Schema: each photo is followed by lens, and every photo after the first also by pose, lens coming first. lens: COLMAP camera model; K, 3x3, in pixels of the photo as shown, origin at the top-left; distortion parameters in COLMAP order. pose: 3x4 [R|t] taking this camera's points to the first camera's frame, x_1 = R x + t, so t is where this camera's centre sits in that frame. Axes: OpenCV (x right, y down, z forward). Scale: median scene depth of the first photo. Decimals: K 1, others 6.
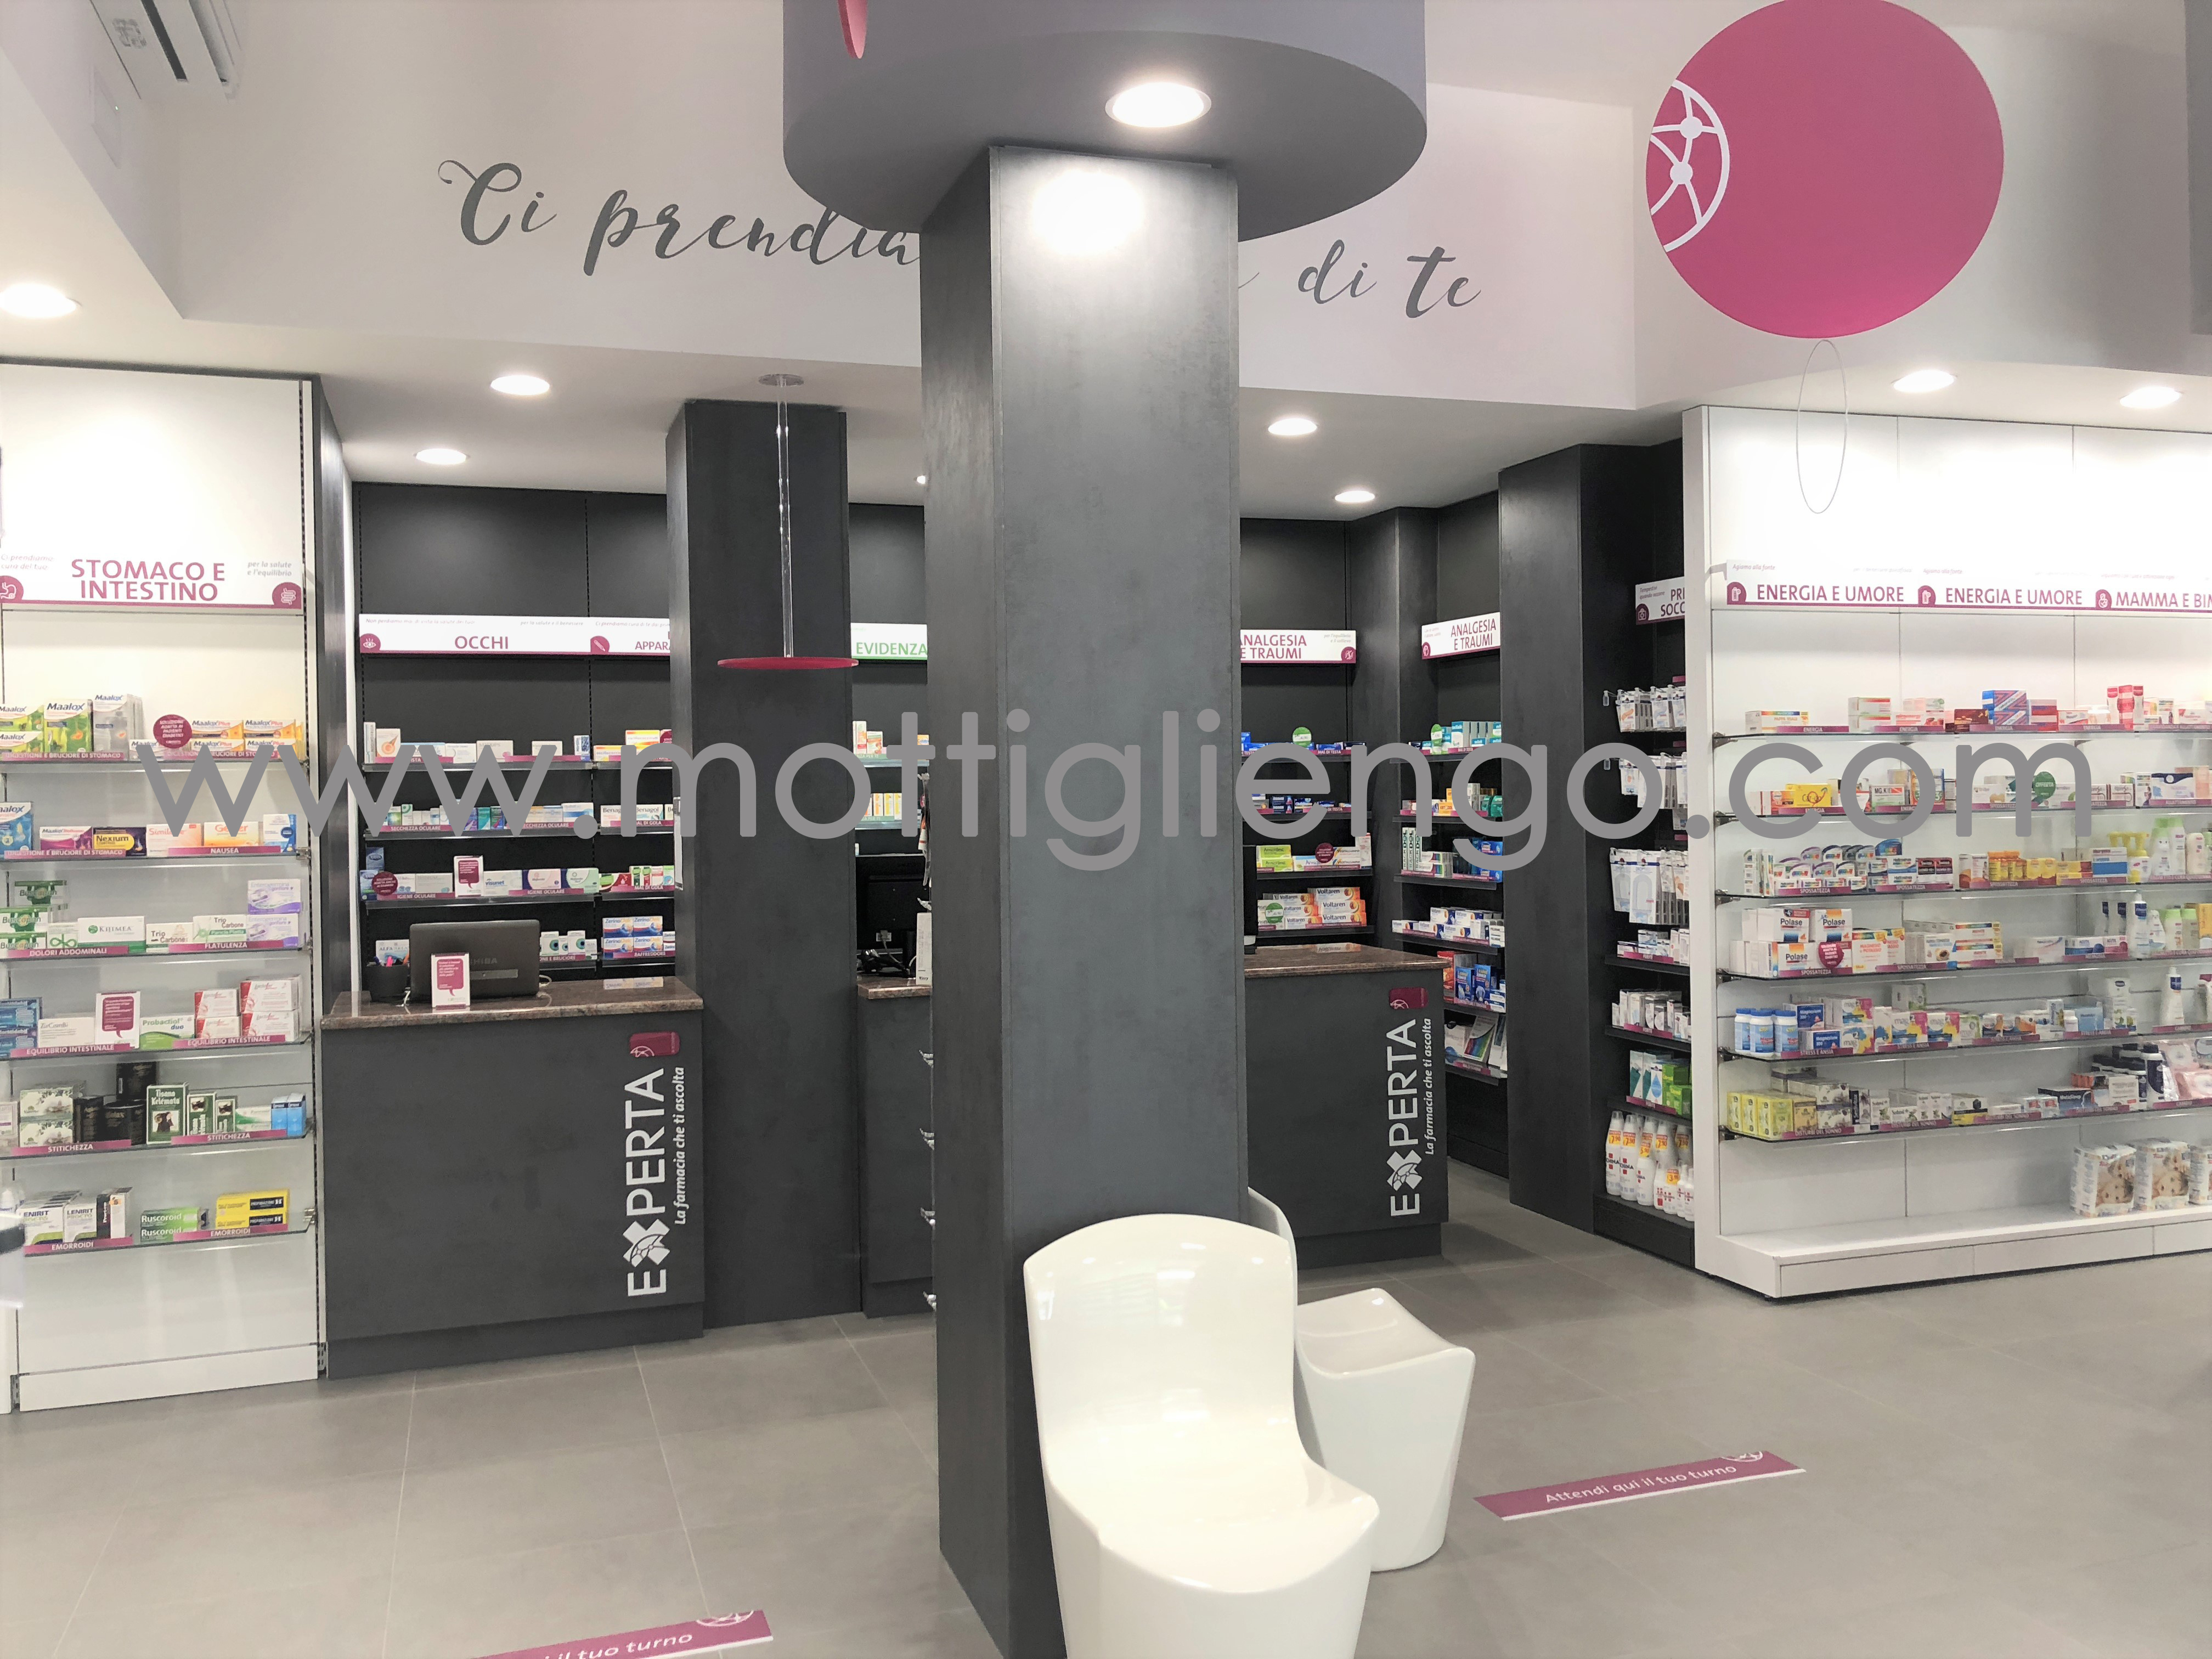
lens RADIAL K [[1811.8, 0, 1105.2], [0, 1811.8, 829.7], [0, 0, 1]] dist [0.034154, -0.029951]
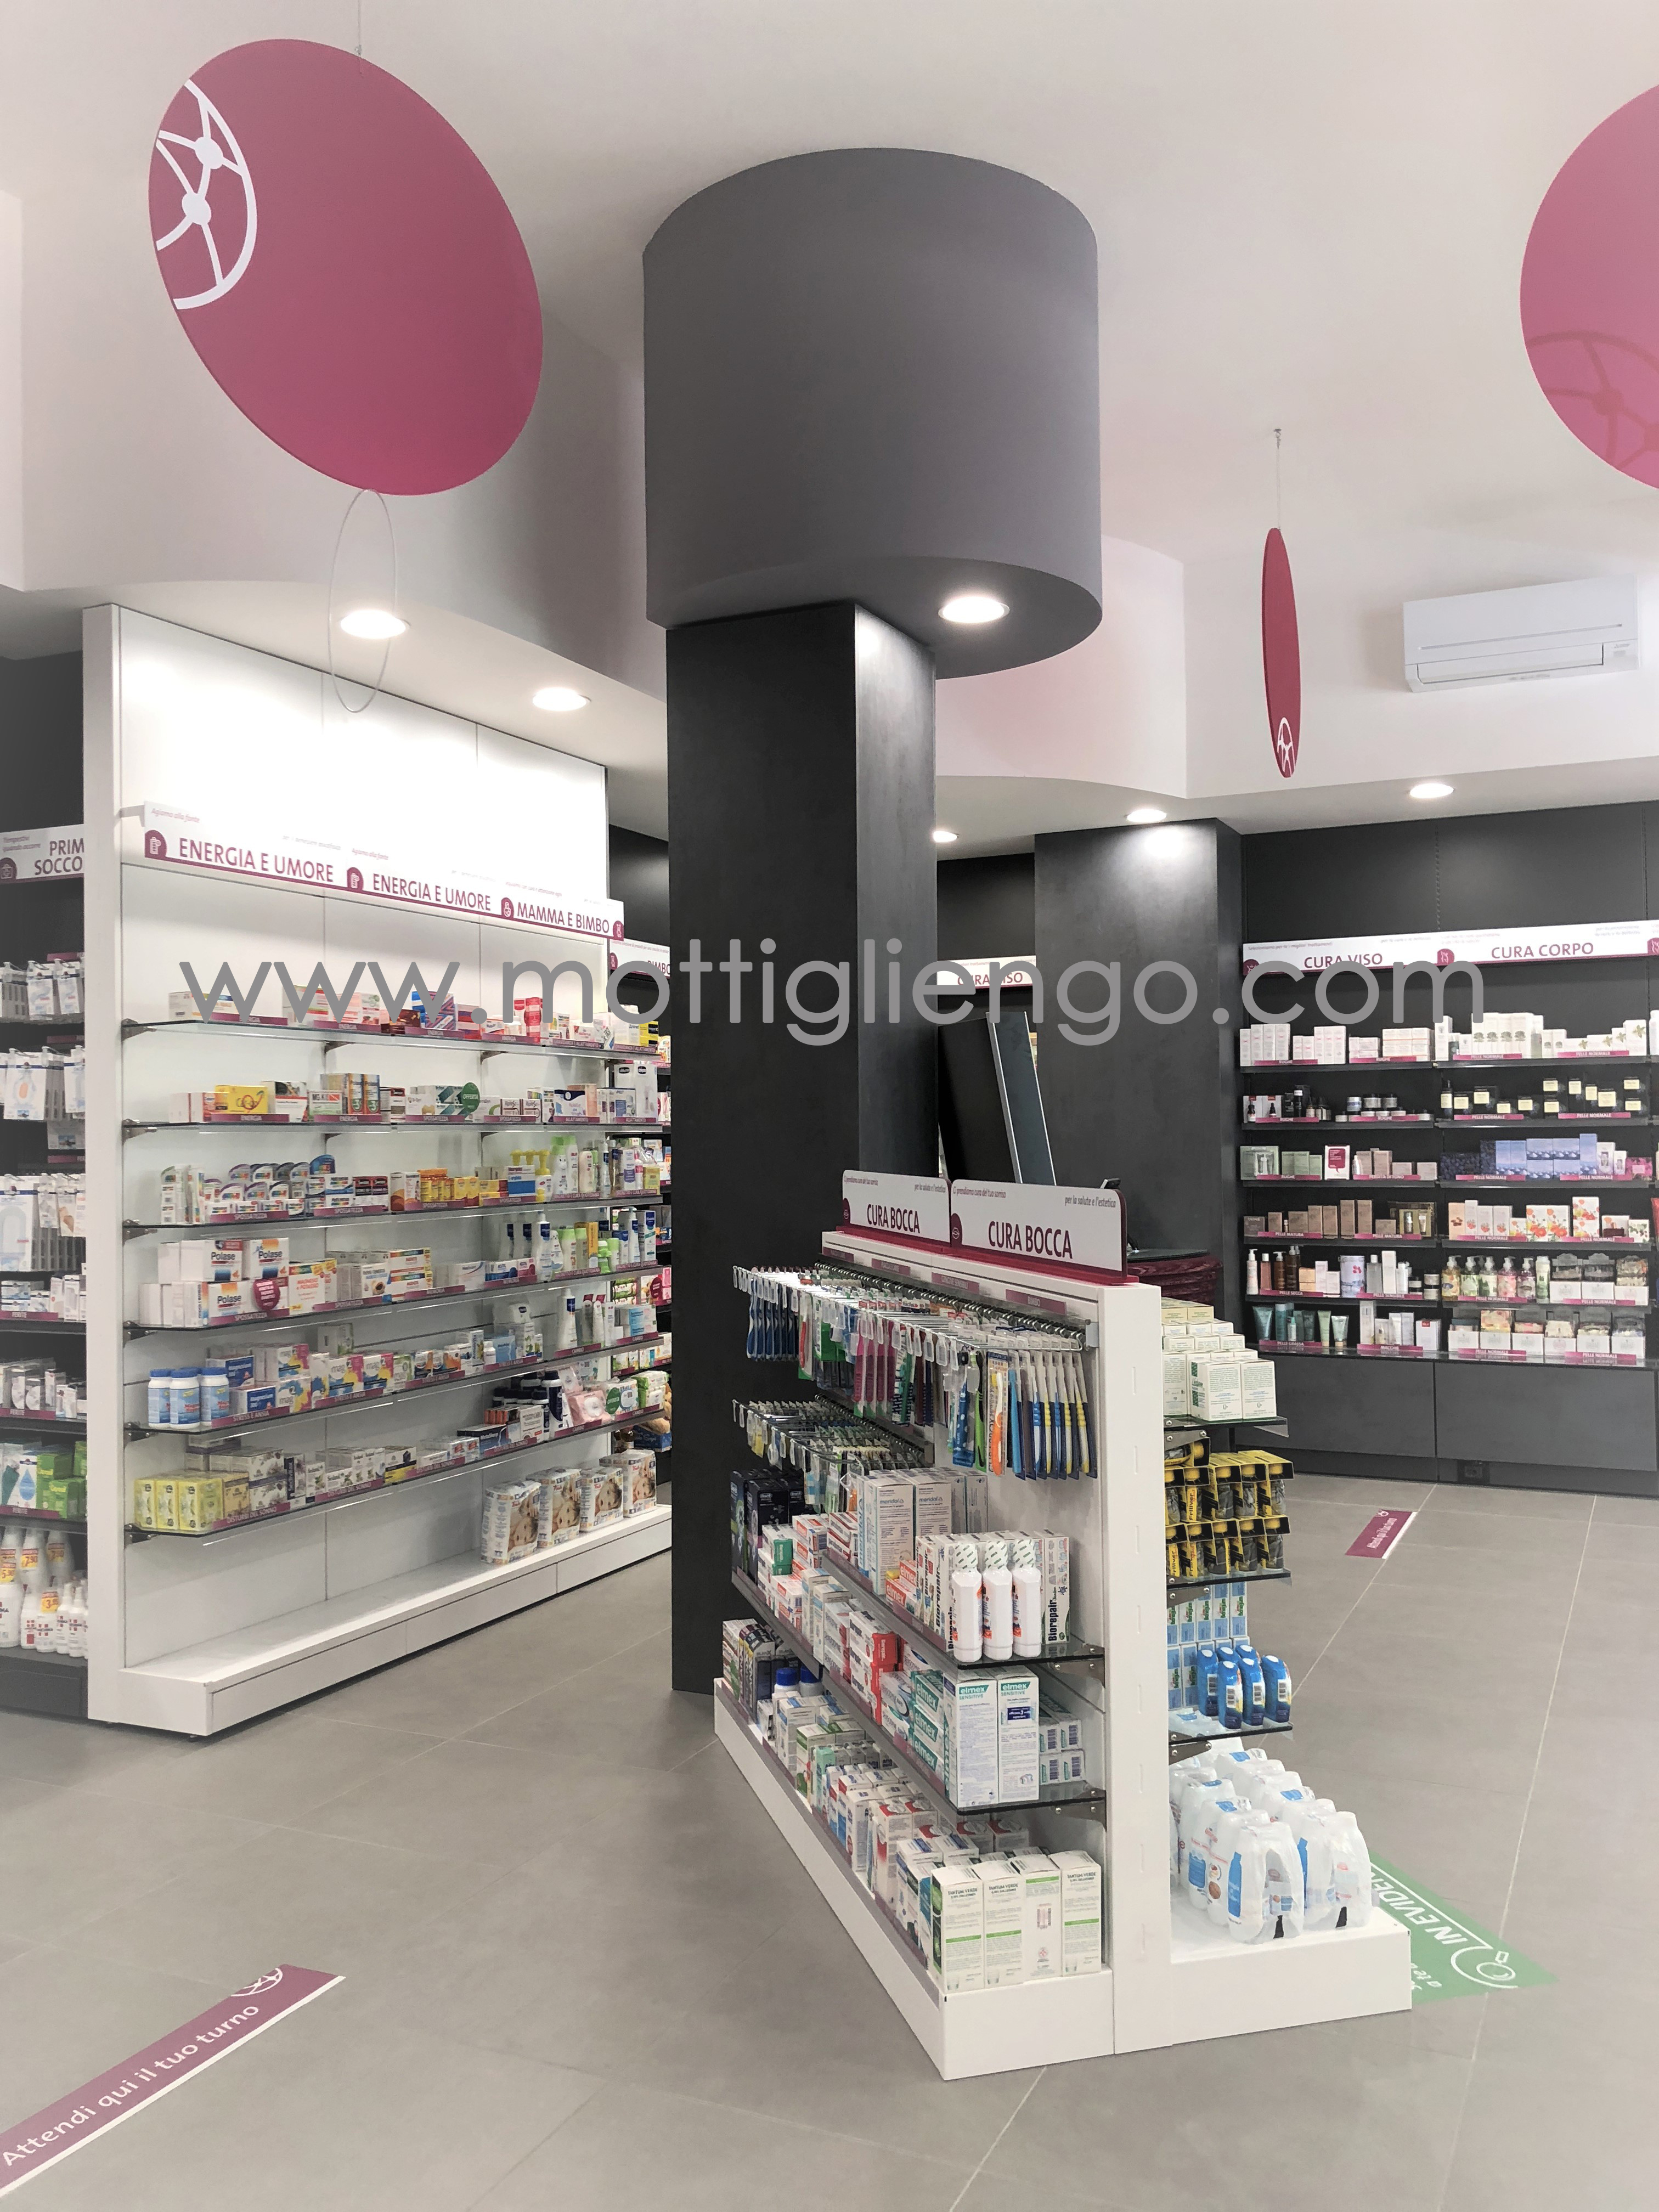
lens RADIAL K [[1811.8, 0, 828.4], [0, 1811.8, 1089.2], [0, 0, 1]] dist [0.034154, -0.029951]
pose [[0.697236, 0.024712, 0.716415, -0.015100], [0.019315, 0.998395, -0.053237, 0.023914], [-0.716581, 0.050956, 0.695640, 0.233260]]
